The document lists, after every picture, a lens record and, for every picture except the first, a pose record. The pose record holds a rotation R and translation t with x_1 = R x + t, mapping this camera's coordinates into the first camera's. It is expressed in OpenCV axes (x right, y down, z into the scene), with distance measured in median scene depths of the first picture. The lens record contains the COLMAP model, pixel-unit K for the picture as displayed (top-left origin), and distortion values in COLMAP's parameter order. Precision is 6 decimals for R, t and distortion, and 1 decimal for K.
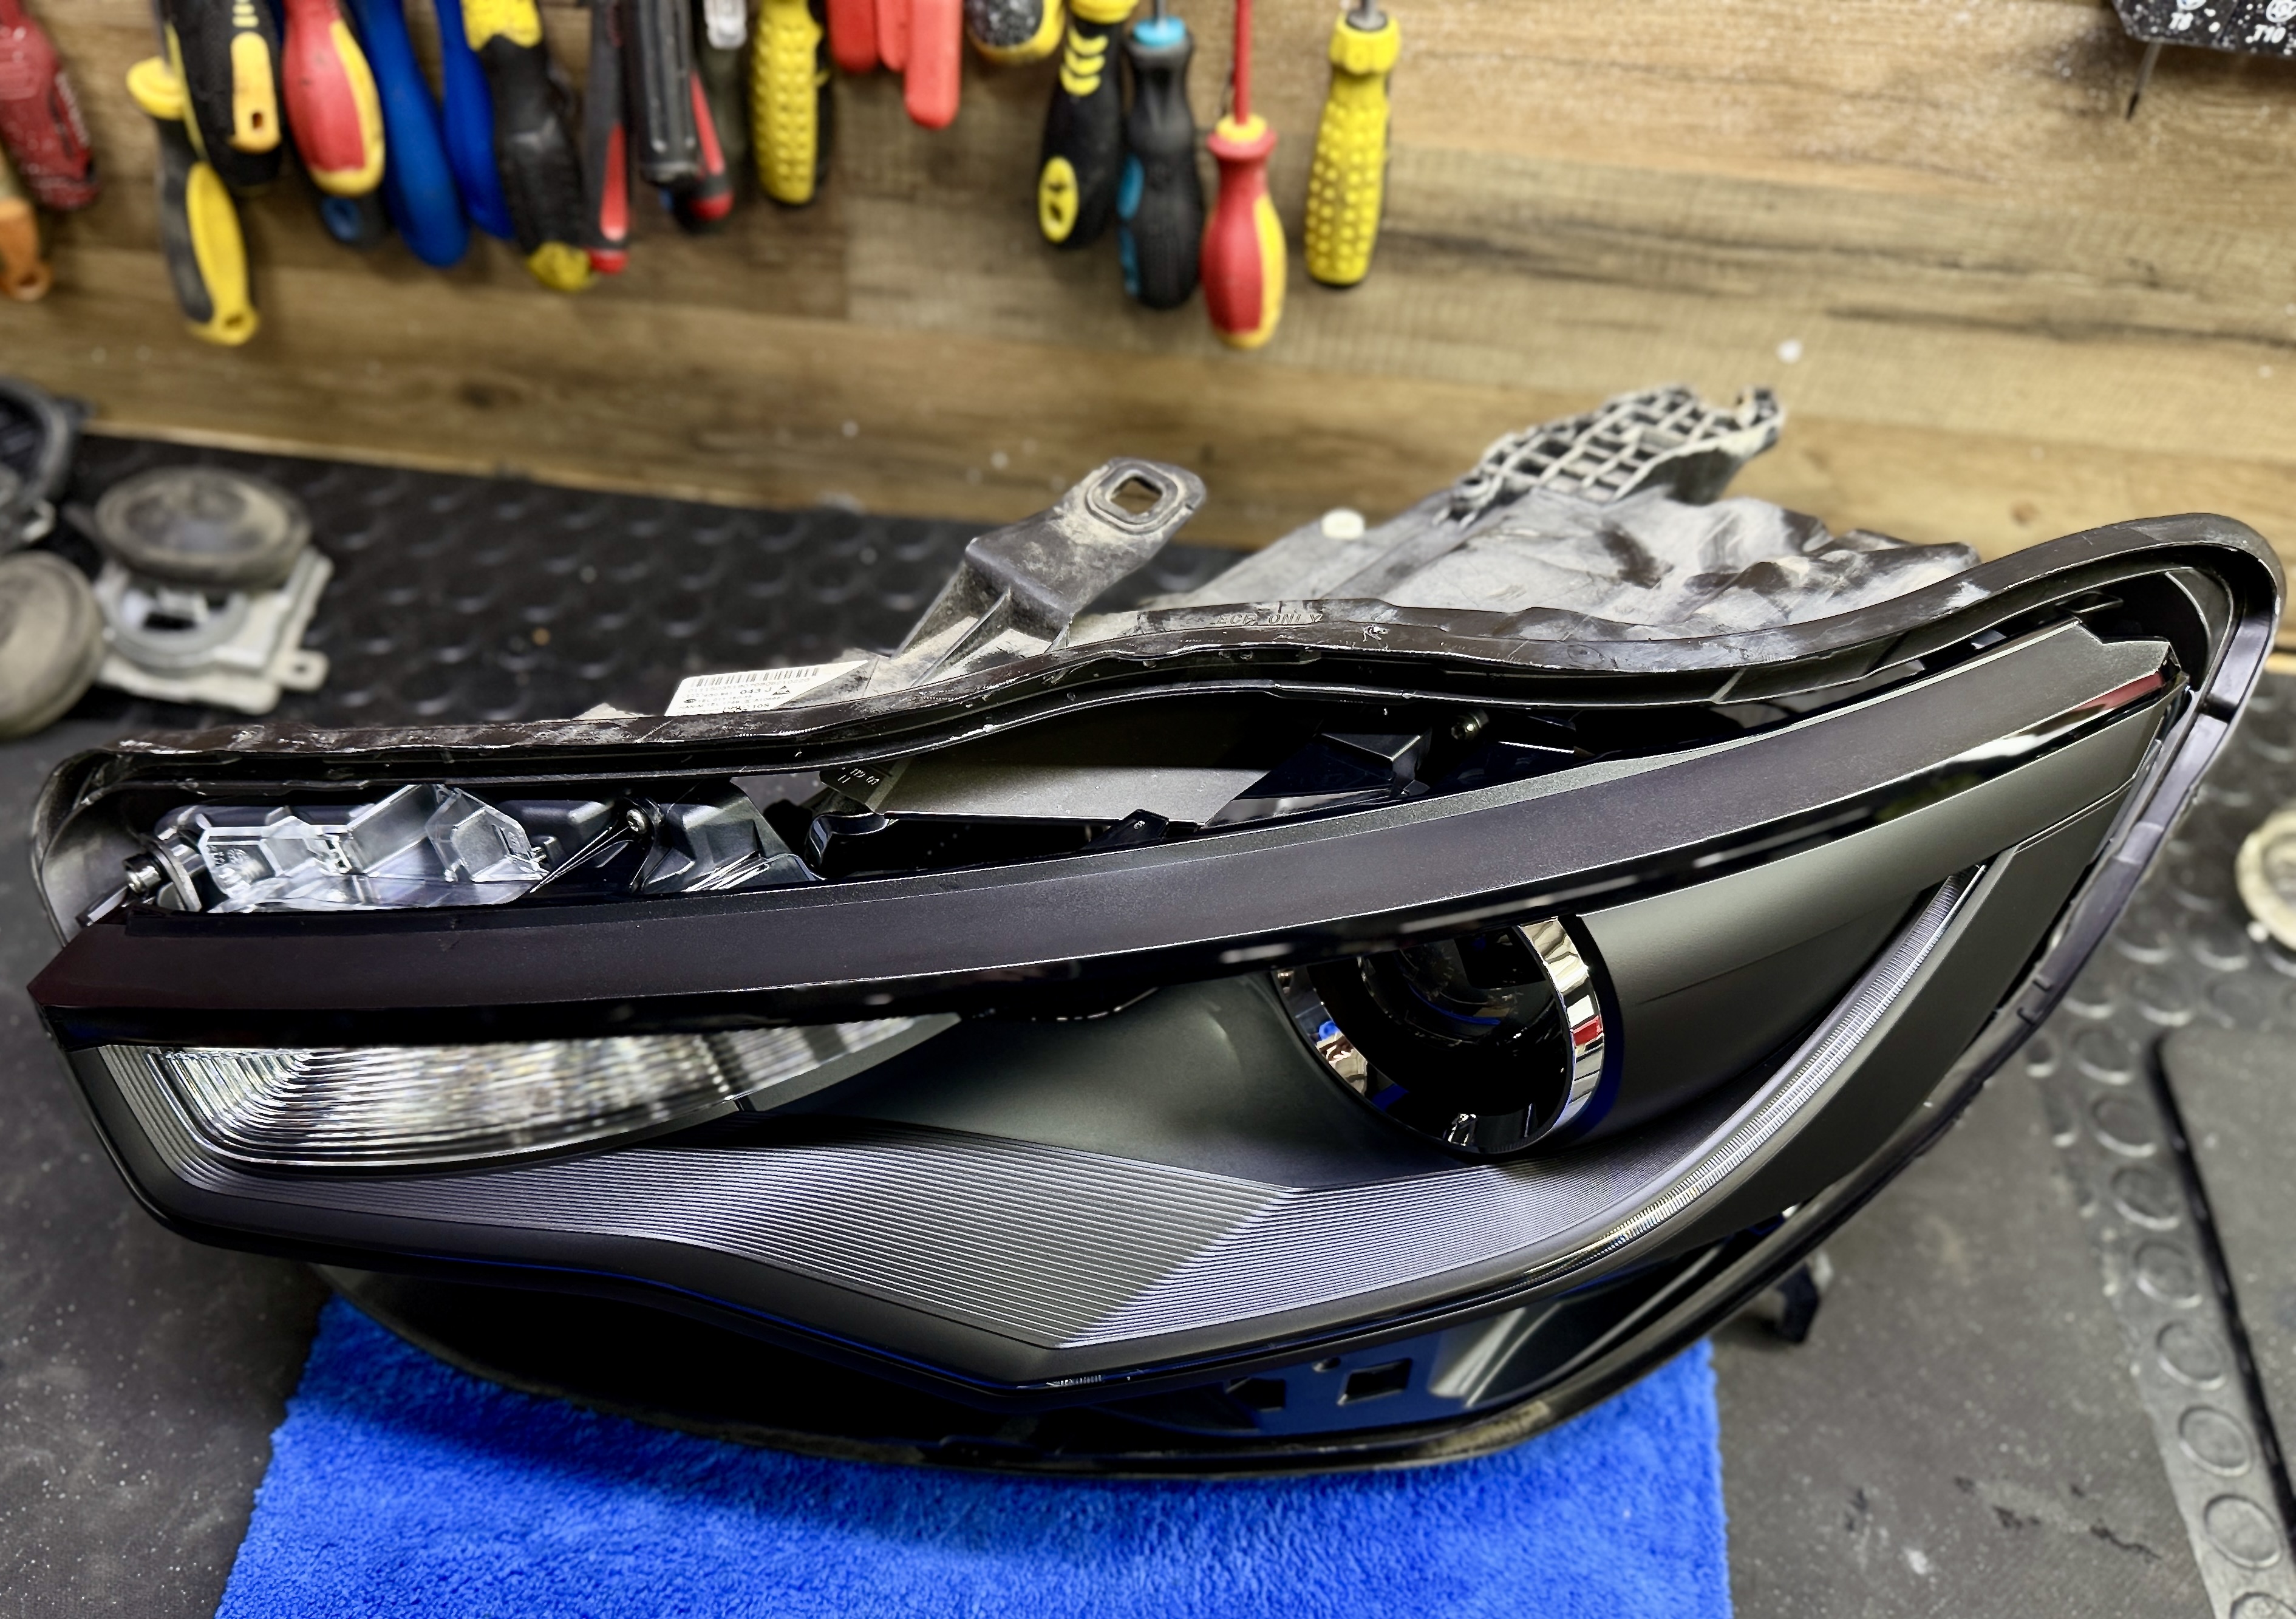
lens RADIAL K [[1721.8, 0, 1068.6], [0, 1721.8, 880.4], [0, 0, 1]] dist [-0.014962, 0.000777]
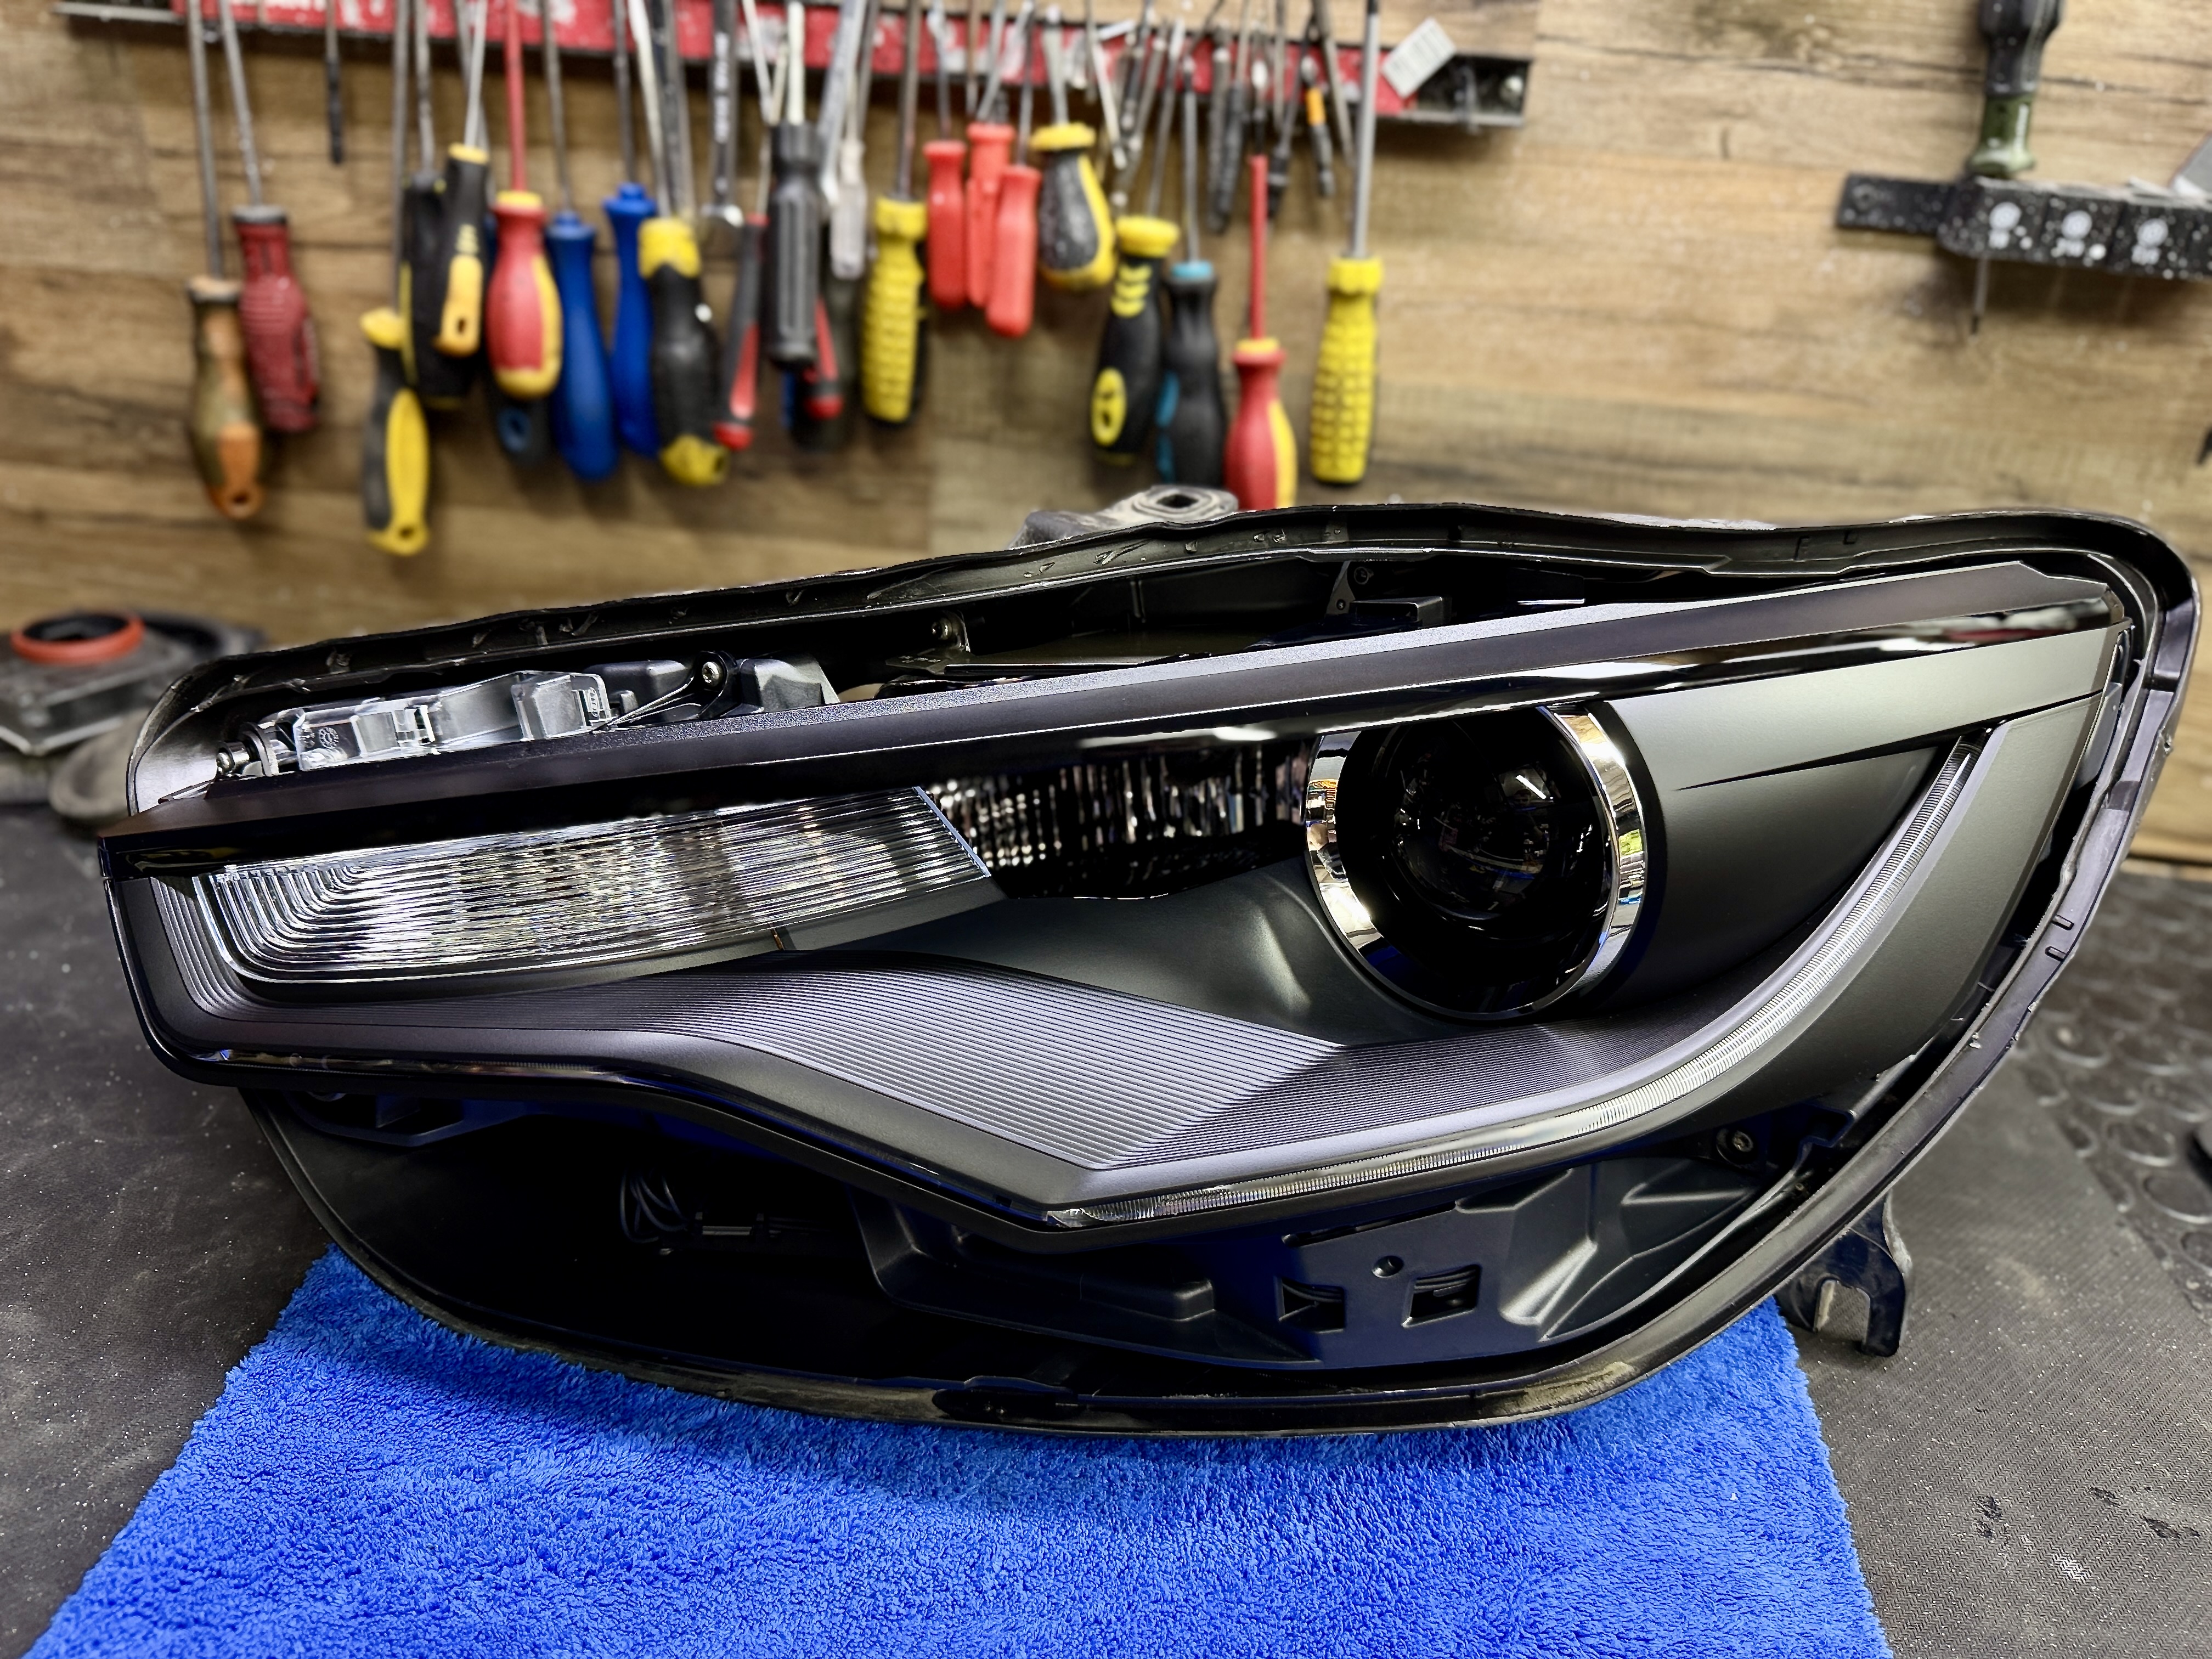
lens RADIAL K [[1547.8, 0, 1104.8], [0, 1547.8, 826.9], [0, 0, 1]] dist [-0.016053, 0.000067]
pose [[0.999869, 0.016103, 0.001564, -0.006261], [-0.014175, 0.918564, -0.395017, 0.347335], [-0.007797, 0.394943, 0.918672, 0.126541]]
